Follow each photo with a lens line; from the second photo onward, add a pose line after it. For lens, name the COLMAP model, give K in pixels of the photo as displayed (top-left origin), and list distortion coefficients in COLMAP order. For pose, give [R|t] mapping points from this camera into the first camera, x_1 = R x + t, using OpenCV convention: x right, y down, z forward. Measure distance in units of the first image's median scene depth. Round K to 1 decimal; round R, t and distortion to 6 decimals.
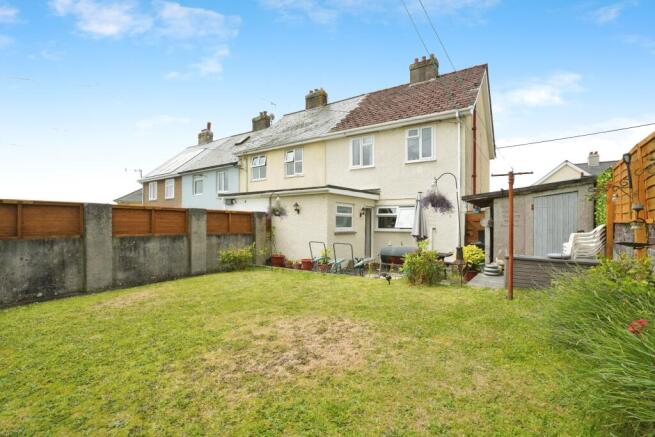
lens RADIAL K [[311.1, 0, 341.8], [0, 311.1, 221.6], [0, 0, 1]] dist [-0.042446, 0.000082]
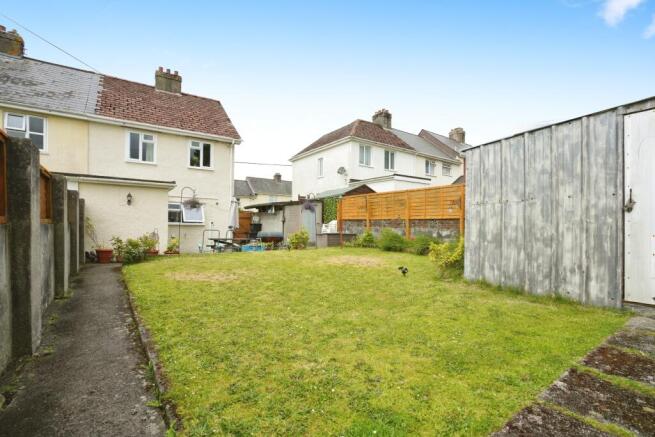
lens RADIAL K [[304.4, 0, 327.5], [0, 304.4, 218.5], [0, 0, 1]] dist [-0.046118, 0.018109]
pose [[0.374594, 0.026857, 0.926800, -0.665520], [-0.016199, 0.999617, -0.022420, 0.024318], [-0.927047, -0.006615, 0.374886, 0.071237]]
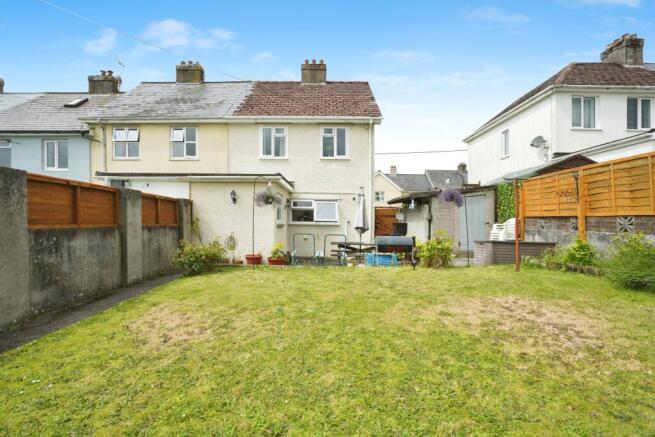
lens RADIAL K [[304.4, 0, 327.5], [0, 304.4, 218.5], [0, 0, 1]] dist [-0.046118, 0.018109]
pose [[0.838837, 0.012341, 0.544242, -0.329975], [-0.012913, 0.999913, -0.002771, 0.013856], [-0.544229, -0.004703, 0.838924, 0.133021]]
